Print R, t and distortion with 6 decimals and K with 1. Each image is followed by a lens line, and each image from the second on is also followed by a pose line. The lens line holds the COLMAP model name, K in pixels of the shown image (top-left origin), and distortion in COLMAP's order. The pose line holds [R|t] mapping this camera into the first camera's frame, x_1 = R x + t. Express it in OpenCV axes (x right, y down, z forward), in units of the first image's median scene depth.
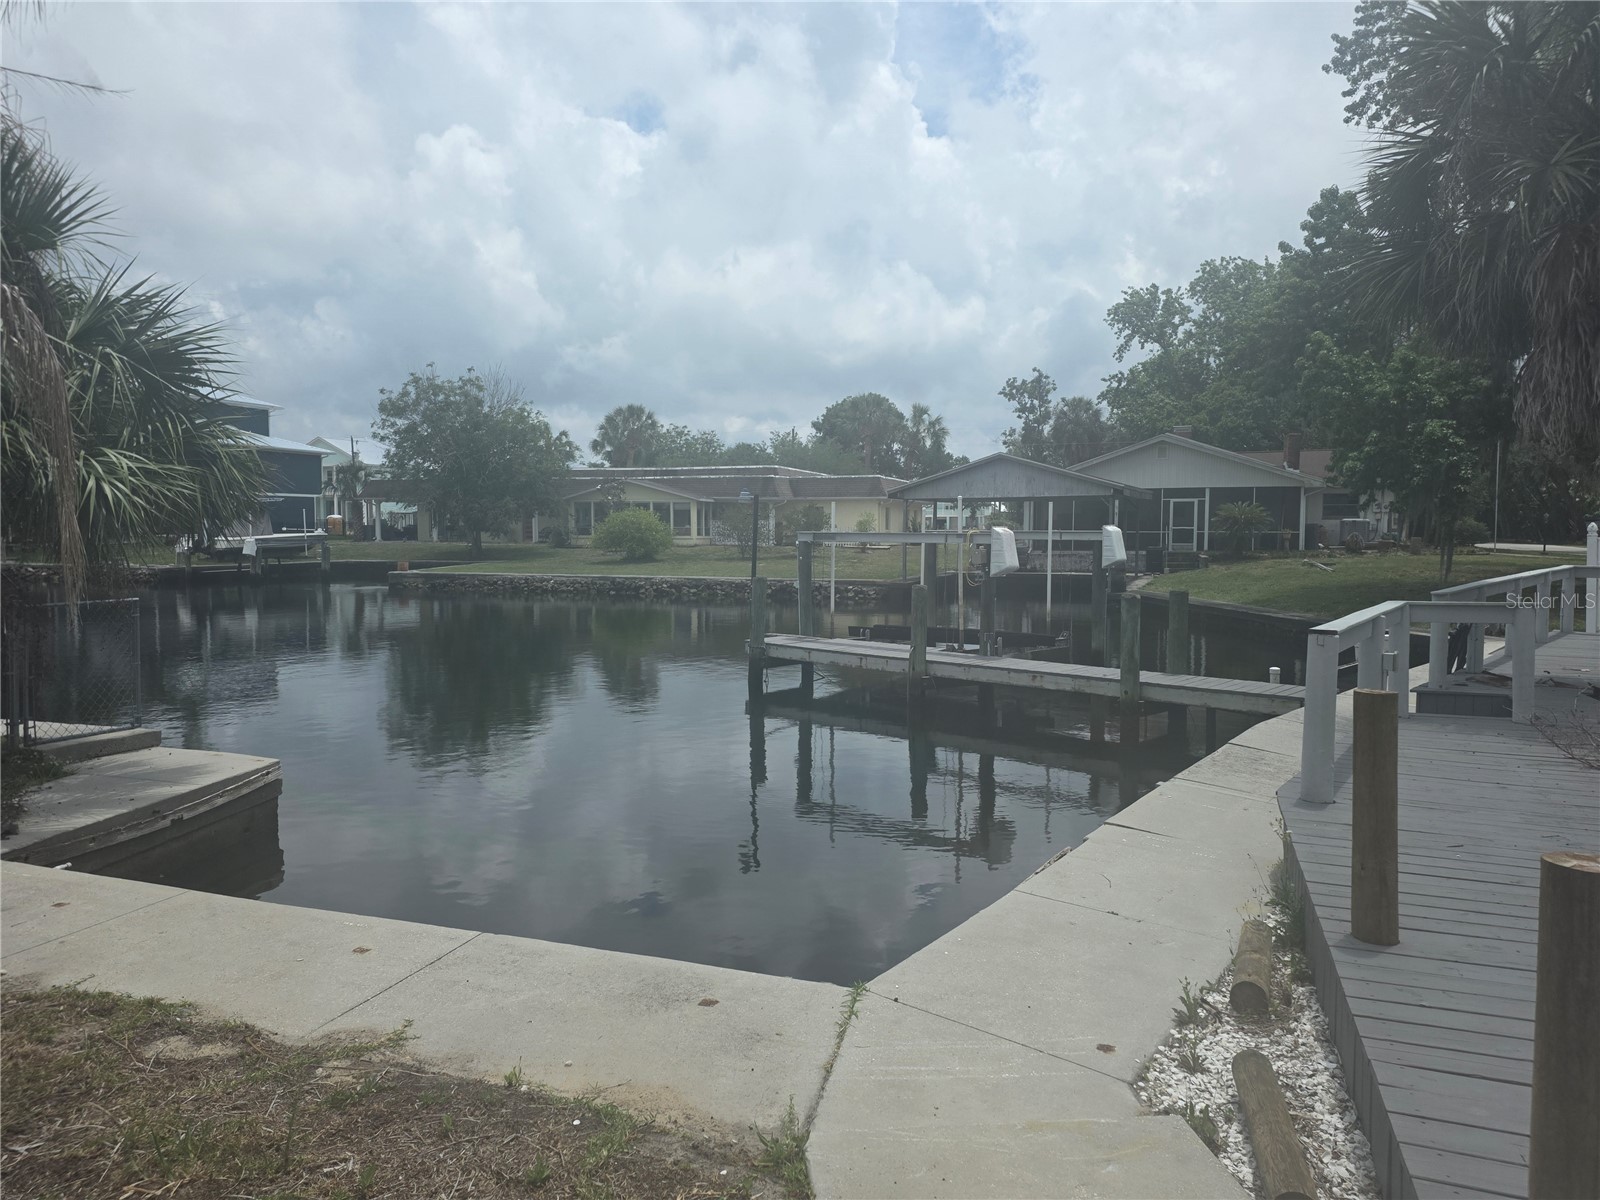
lens RADIAL K [[1043.6, 0, 794.6], [0, 1043.6, 594.6], [0, 0, 1]] dist [0.057004, -0.046834]
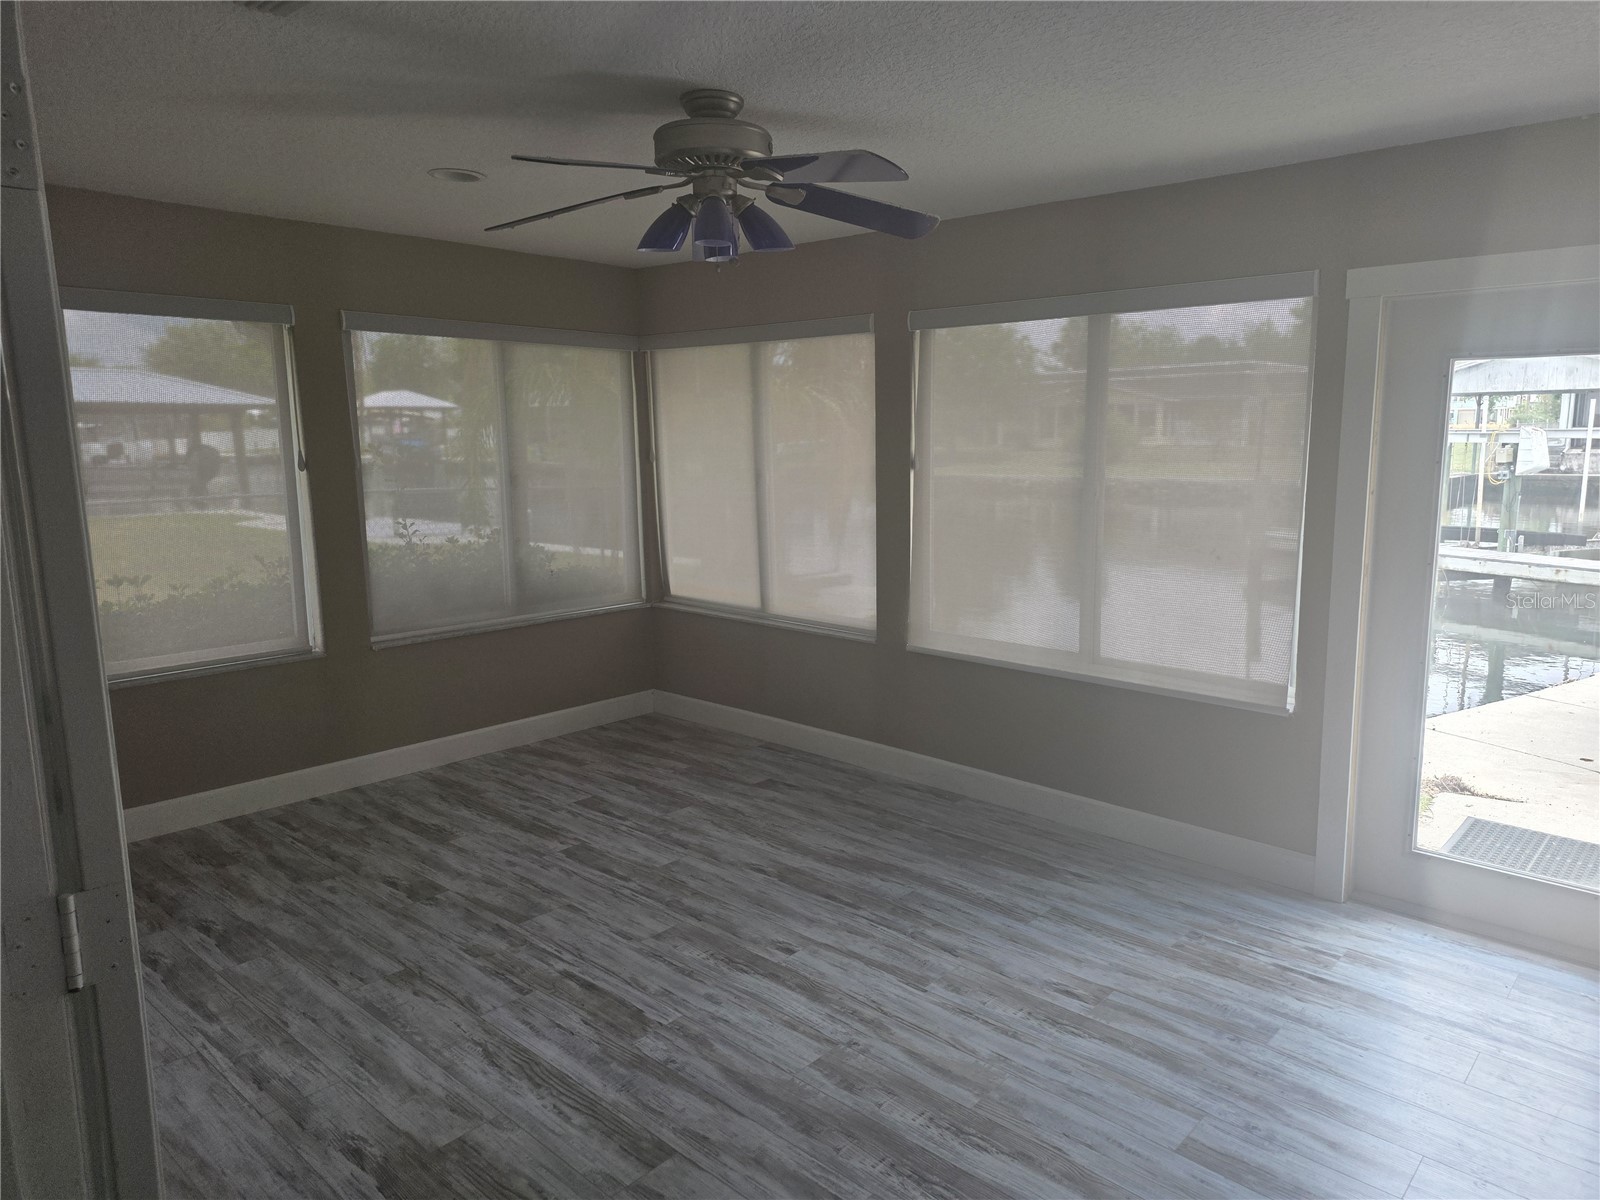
lens RADIAL K [[1052.5, 0, 806.4], [0, 1052.5, 594.0], [0, 0, 1]] dist [0.061413, -0.057109]
pose [[0.923567, 0.047887, -0.380435, -0.045154], [-0.013170, 0.995547, 0.093342, 0.008875], [0.383211, -0.081197, 0.920085, -0.216114]]
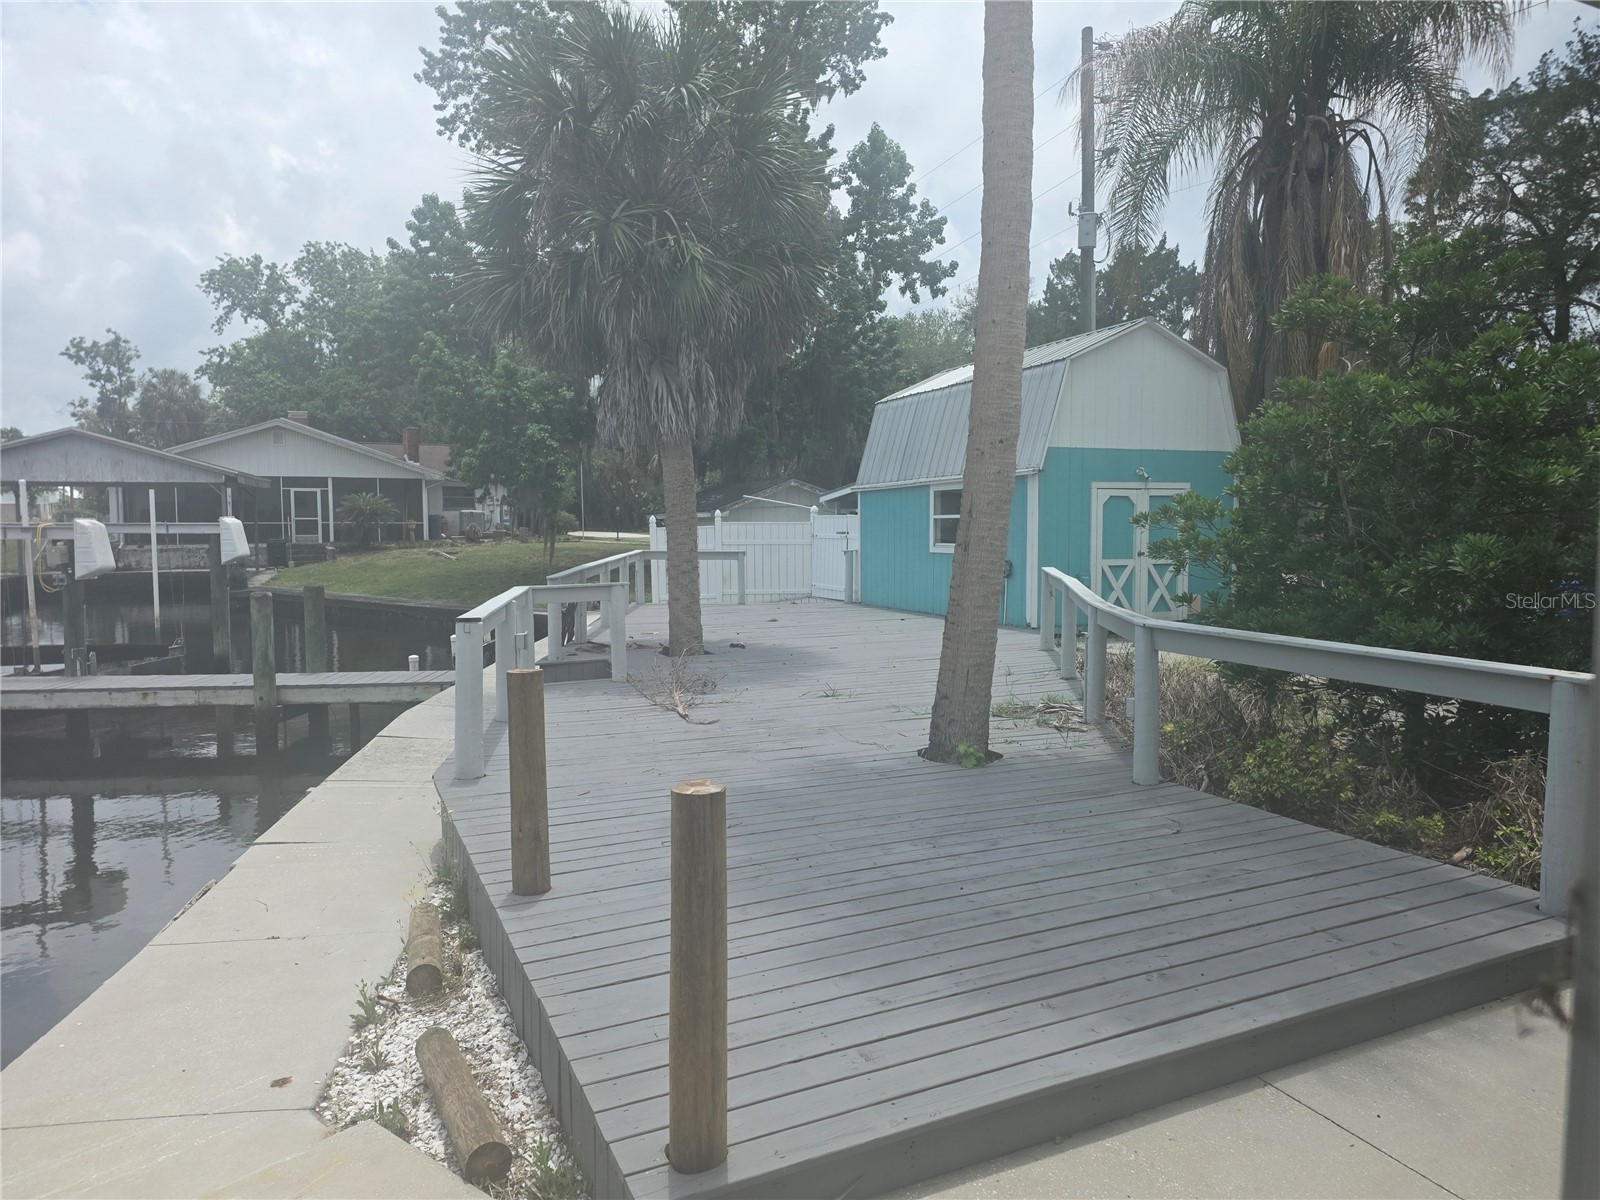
lens RADIAL K [[1052.5, 0, 806.4], [0, 1052.5, 594.0], [0, 0, 1]] dist [0.061413, -0.057109]
pose [[0.700968, -0.054302, 0.711122, -0.007121], [0.048602, 0.998416, 0.028332, -0.001459], [-0.711534, 0.014702, 0.702497, -0.000096]]
